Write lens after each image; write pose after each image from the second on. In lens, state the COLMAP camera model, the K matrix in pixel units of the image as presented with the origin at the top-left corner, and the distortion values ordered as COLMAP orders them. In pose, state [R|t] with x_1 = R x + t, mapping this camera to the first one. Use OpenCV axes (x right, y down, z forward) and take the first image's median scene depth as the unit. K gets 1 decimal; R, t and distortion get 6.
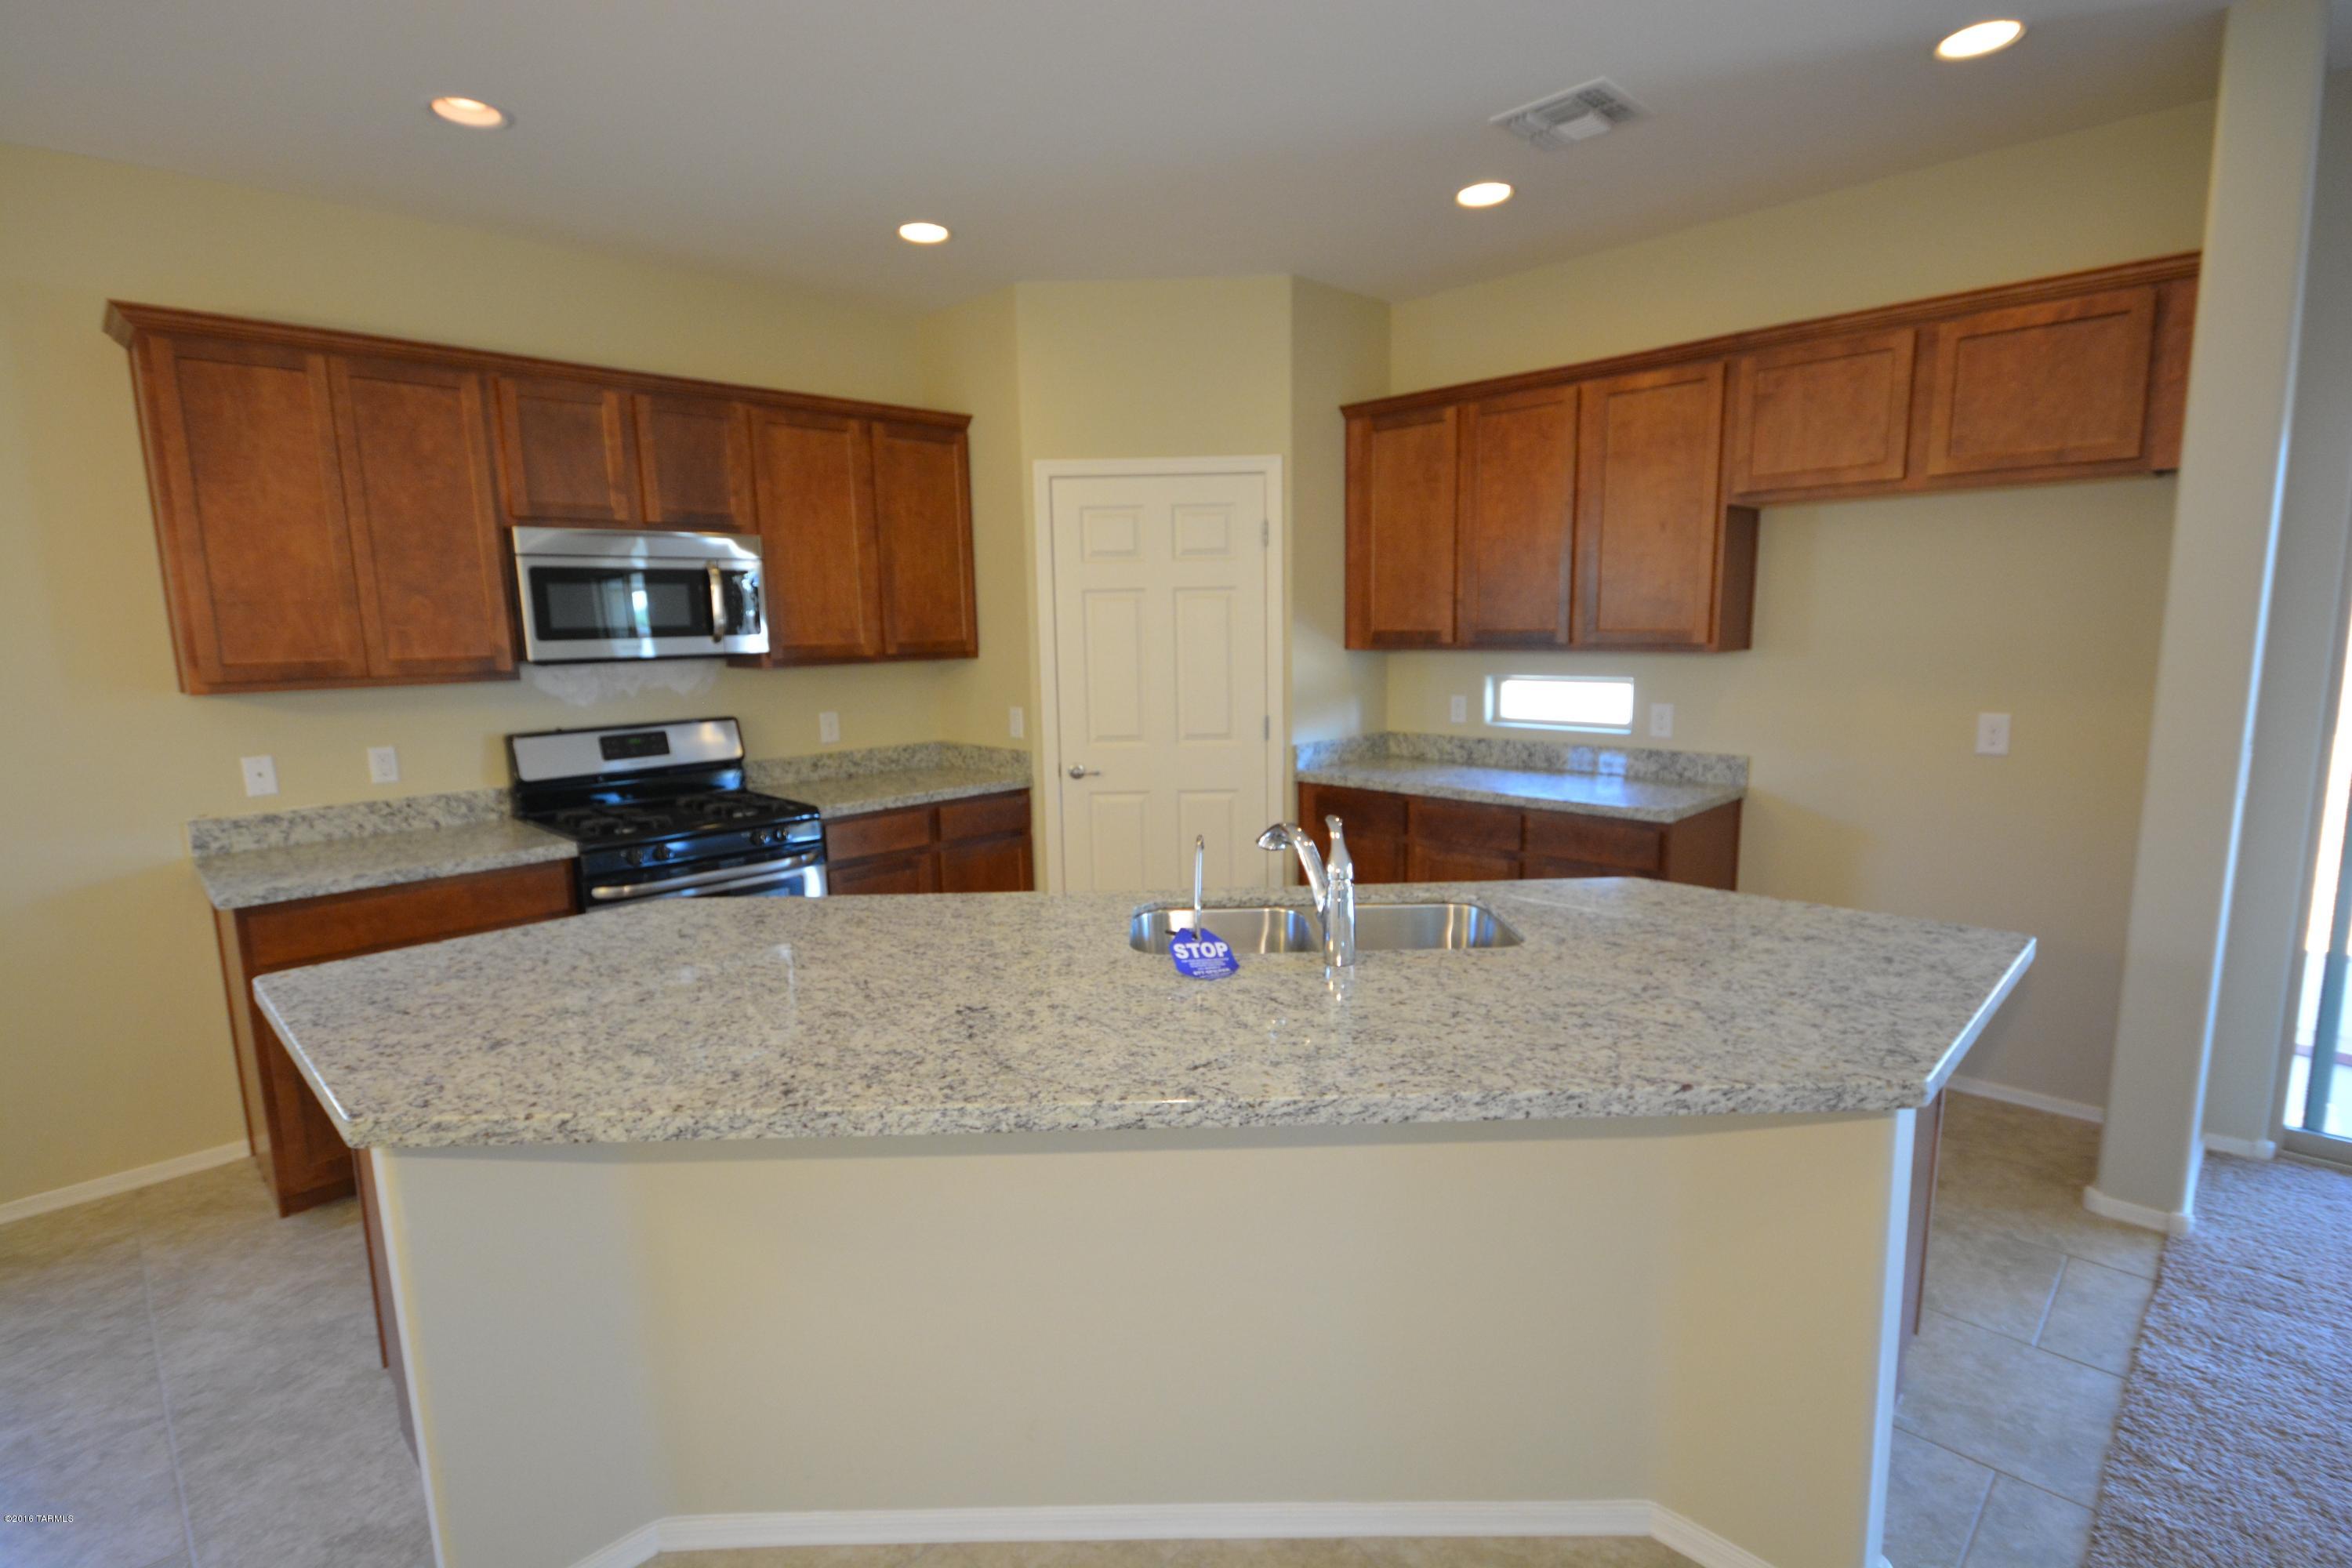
lens RADIAL K [[1122.6, 0, 1171.3], [0, 1122.6, 791.5], [0, 0, 1]] dist [0.002658, -0.000540]
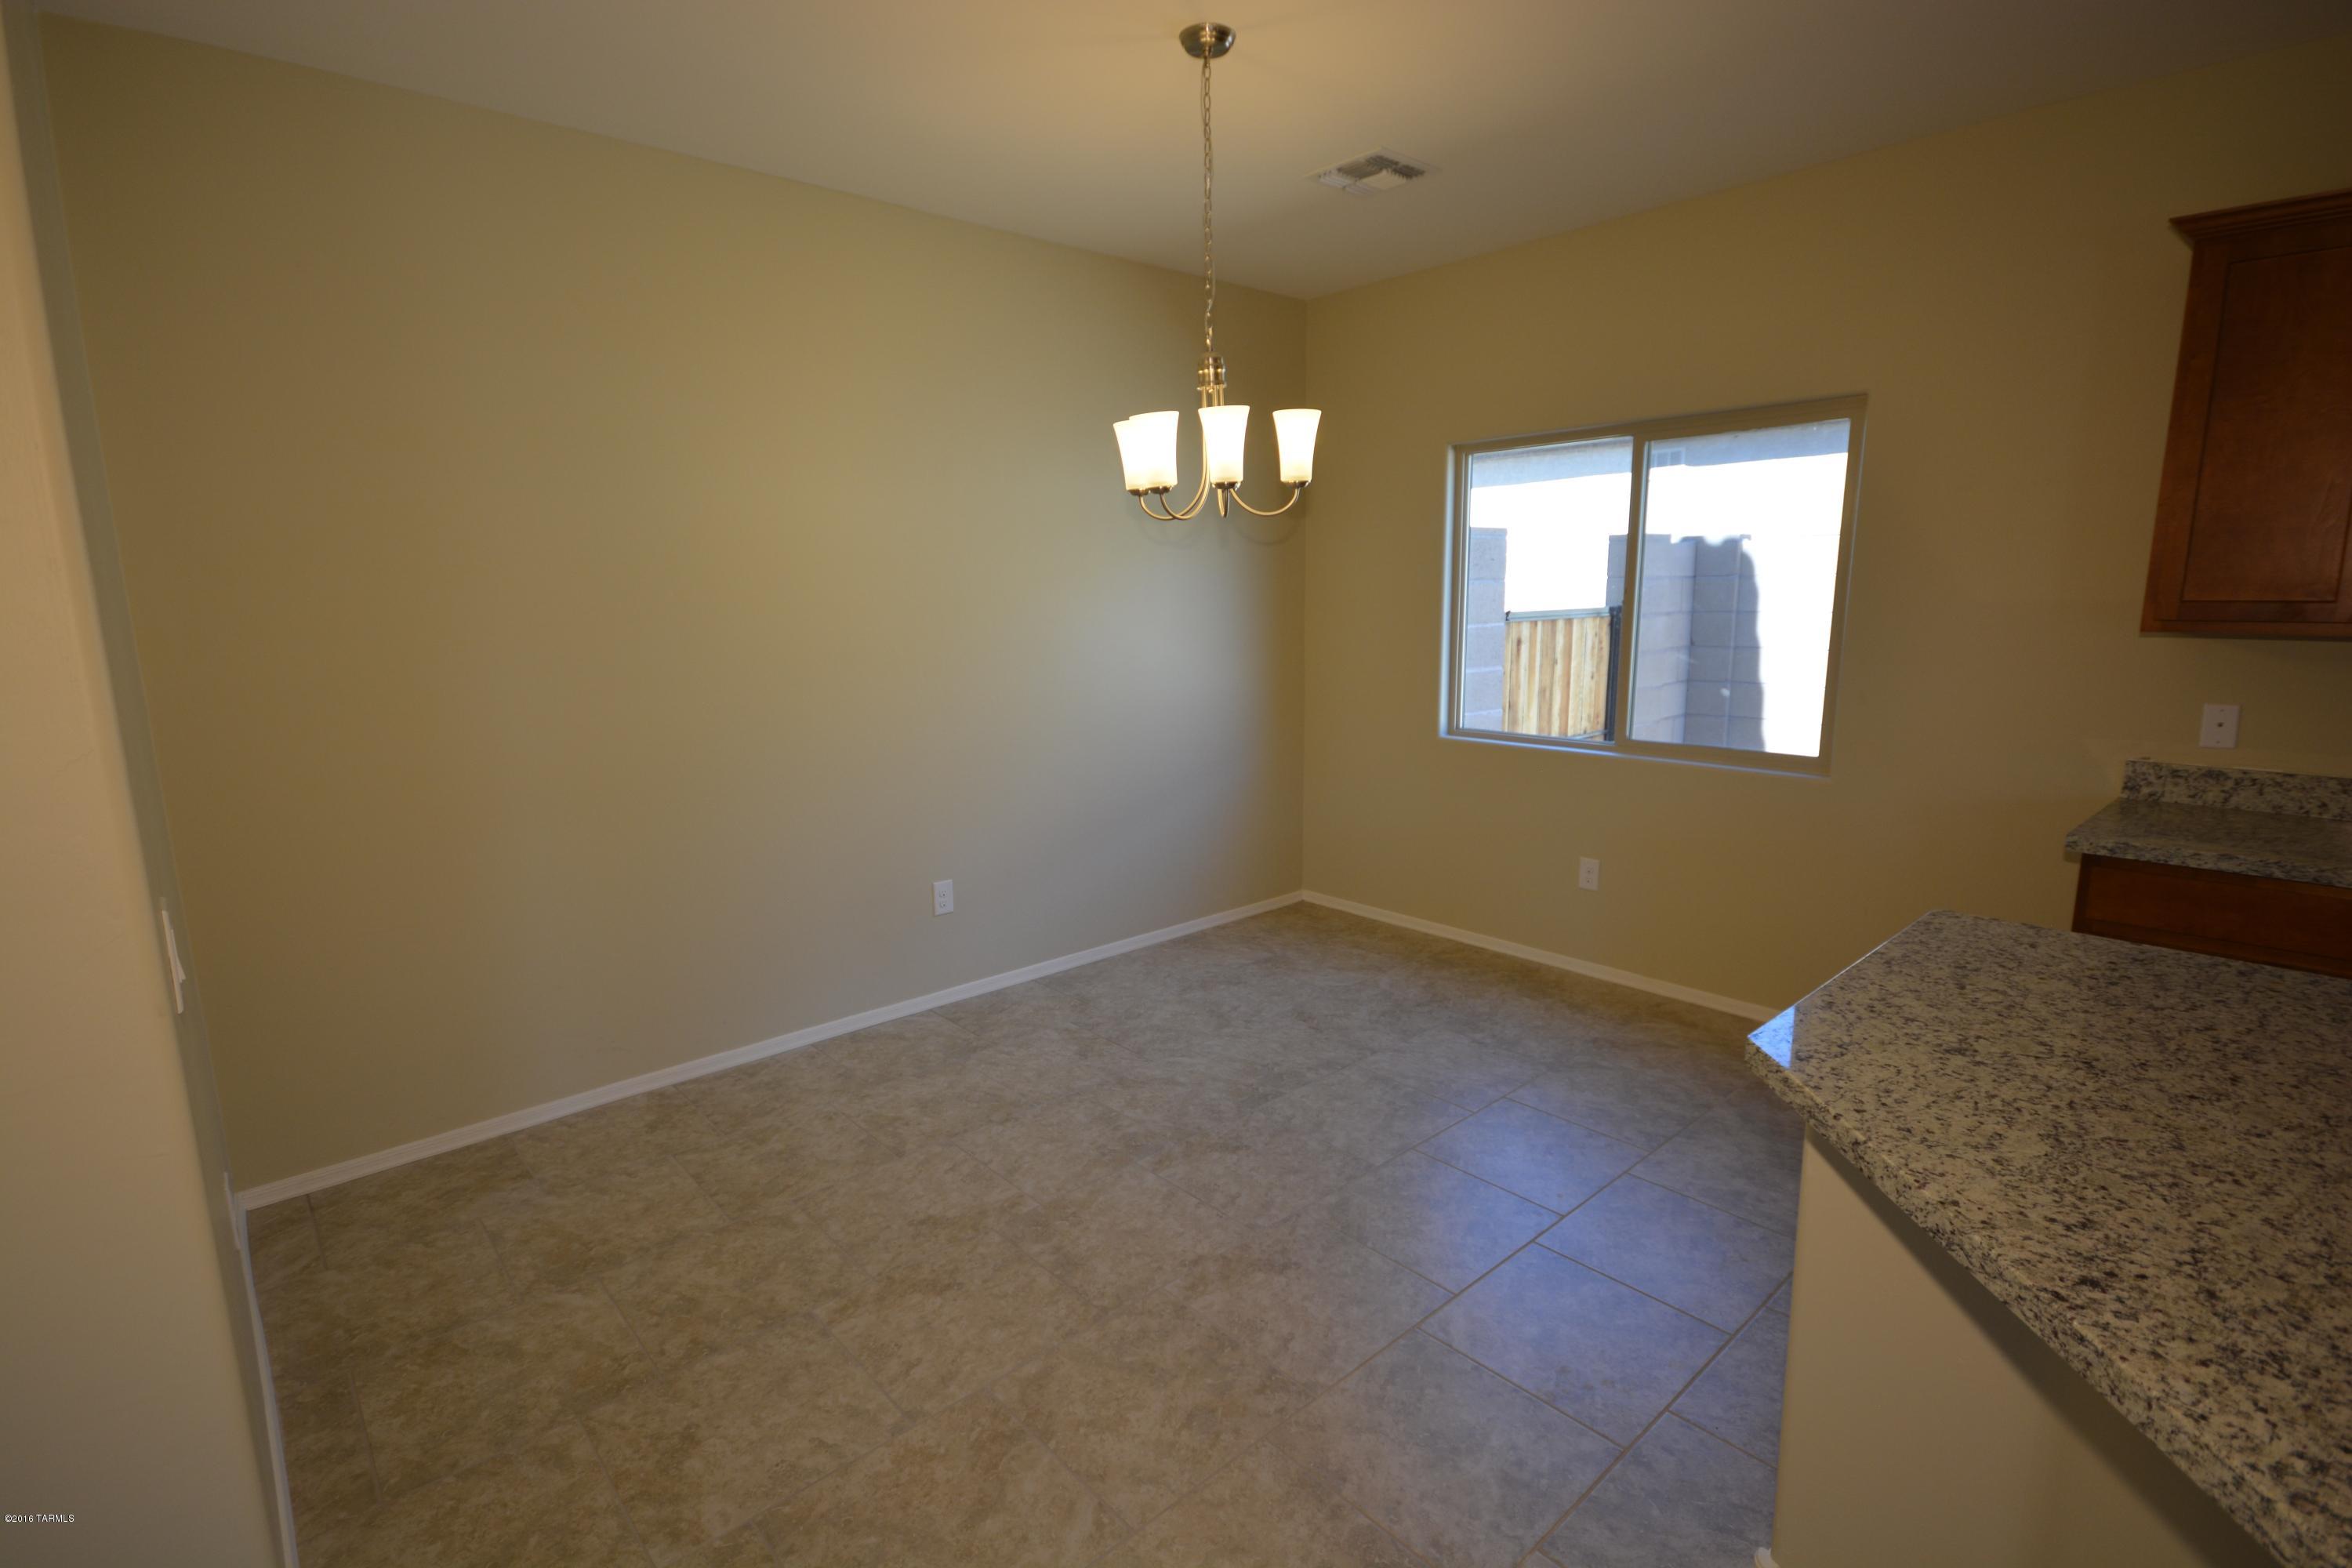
lens RADIAL K [[1122.6, 0, 1171.3], [0, 1122.6, 791.5], [0, 0, 1]] dist [0.002658, -0.000540]
pose [[-0.055698, 0.203056, -0.977582, 0.148858], [-0.138999, 0.967990, 0.208984, -0.040649], [0.988725, 0.147523, -0.025690, 0.233750]]
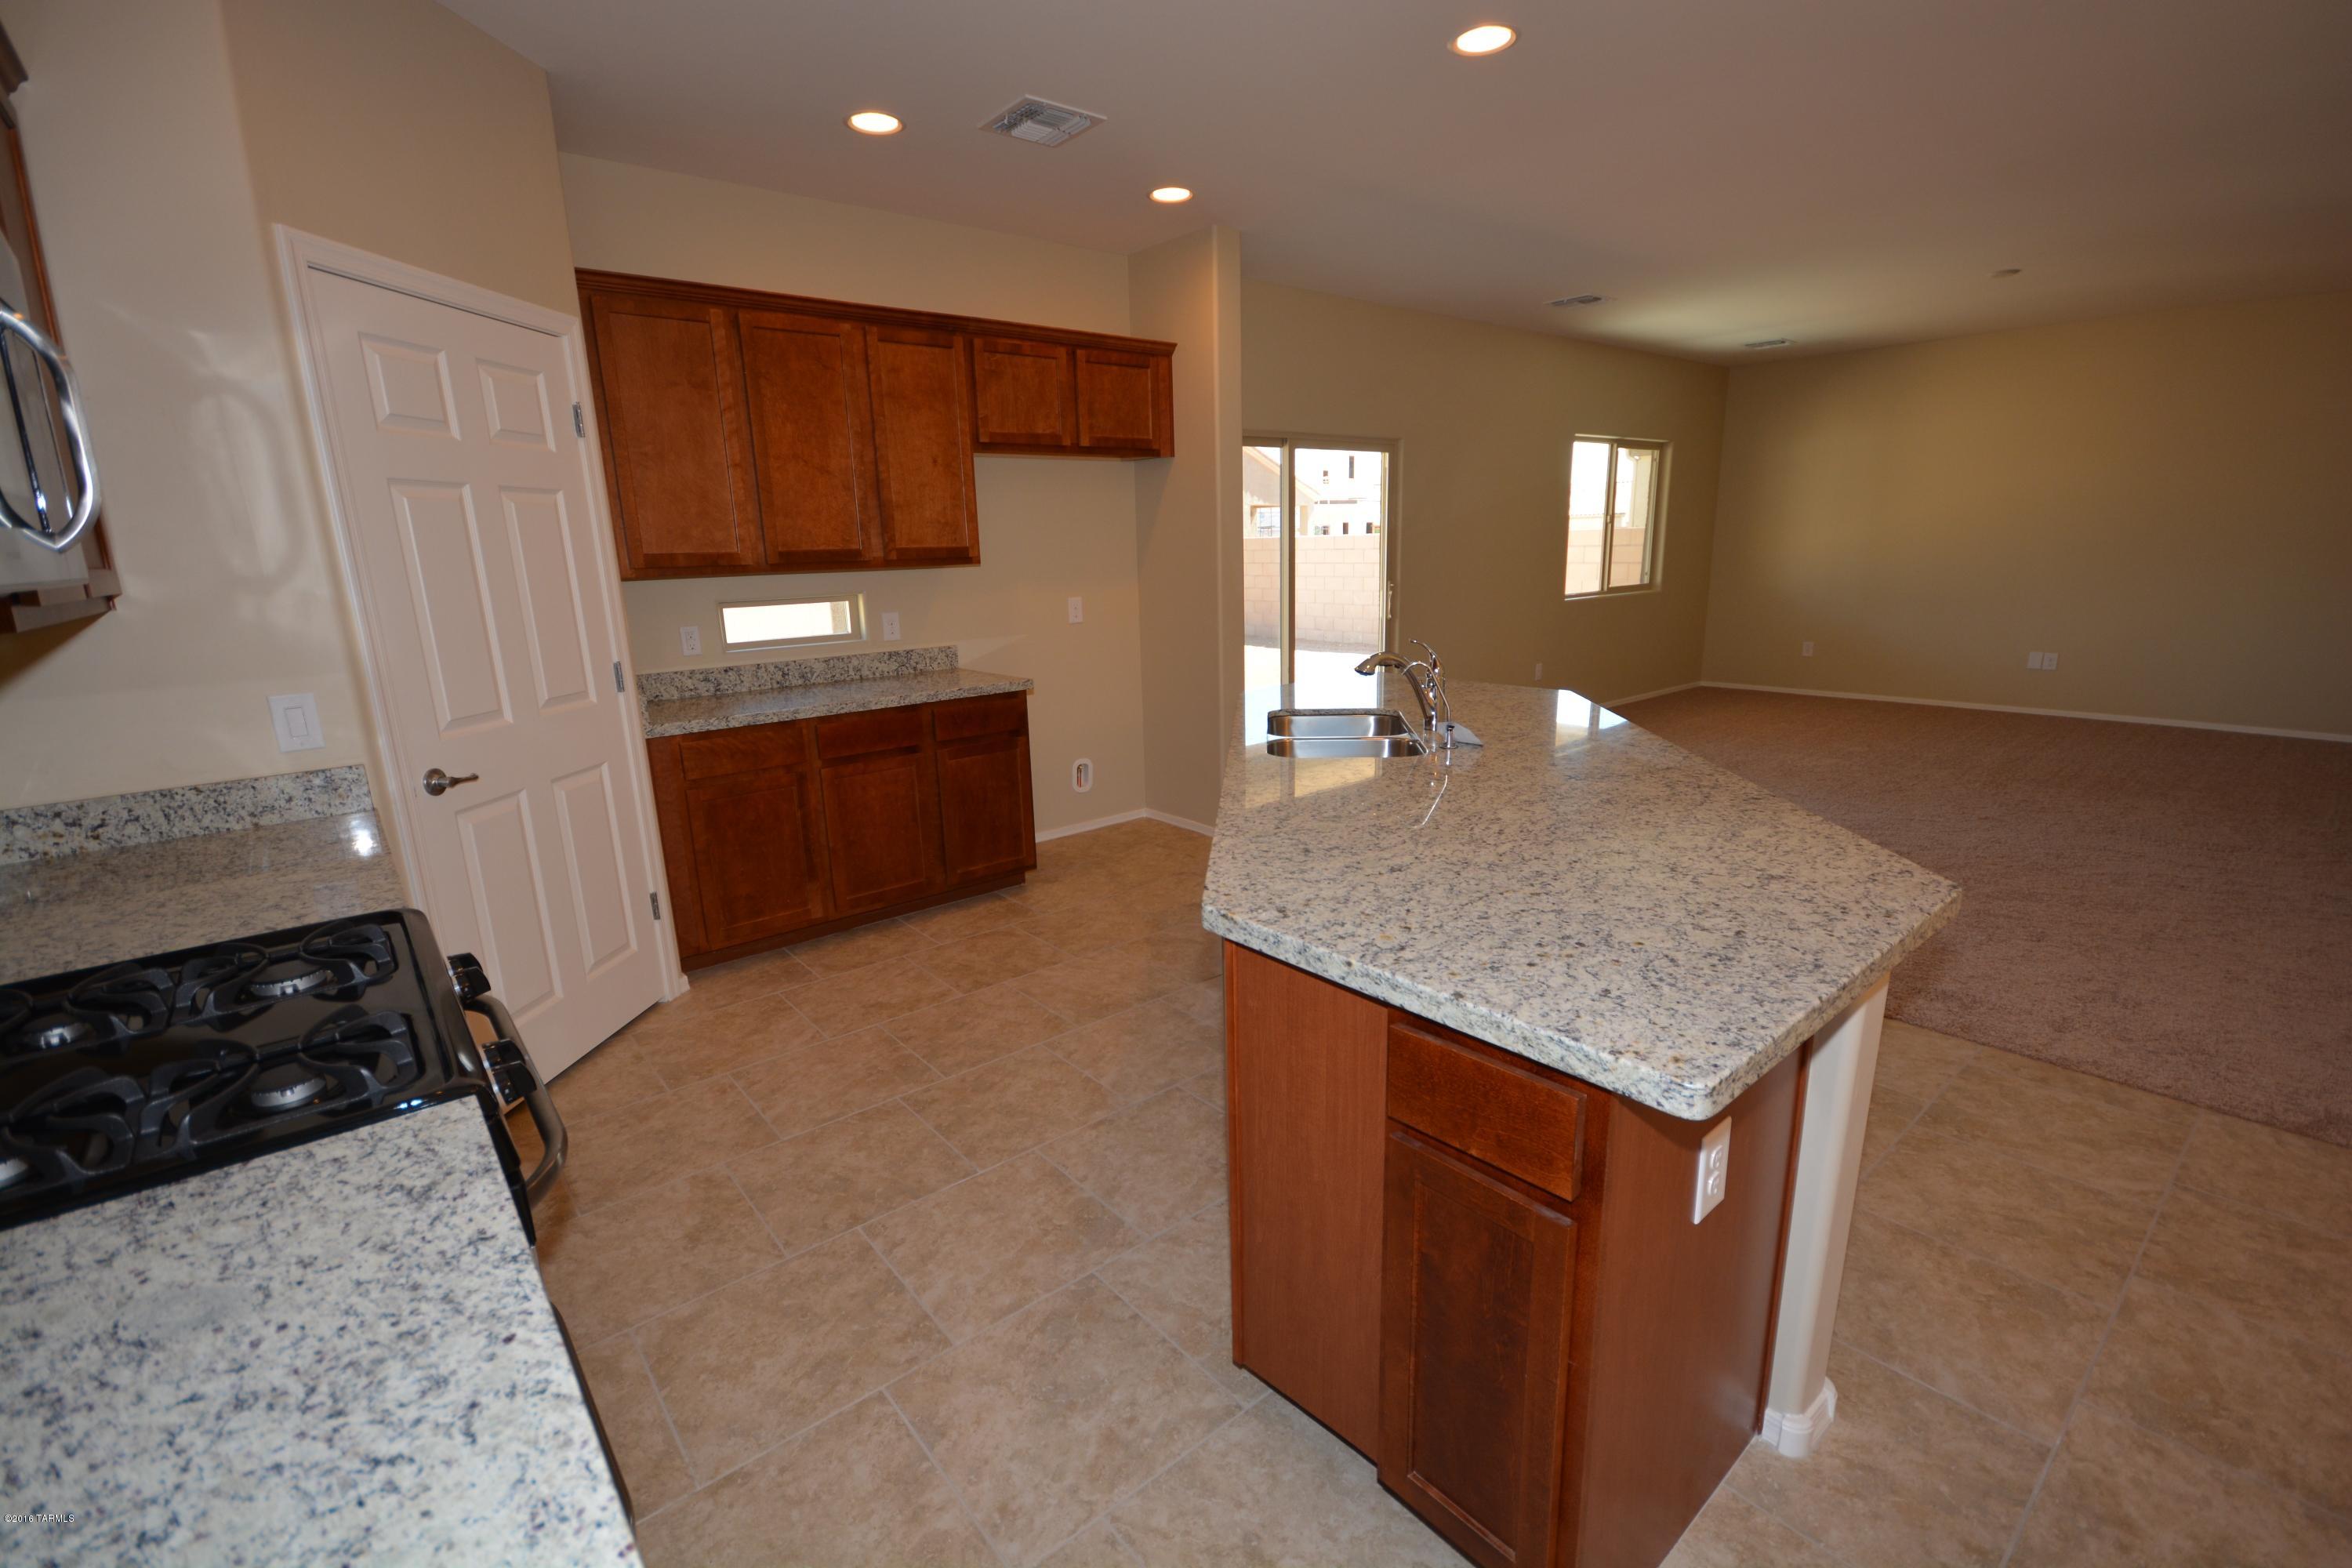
lens RADIAL K [[1036.9, 0, 1171.5], [0, 1036.9, 792.1], [0, 0, 1]] dist [-0.000140, -0.000051]
pose [[0.091879, -0.217011, 0.971836, -0.943136], [0.178619, 0.963726, 0.198313, -0.084586], [-0.979619, 0.155367, 0.127308, 0.849699]]
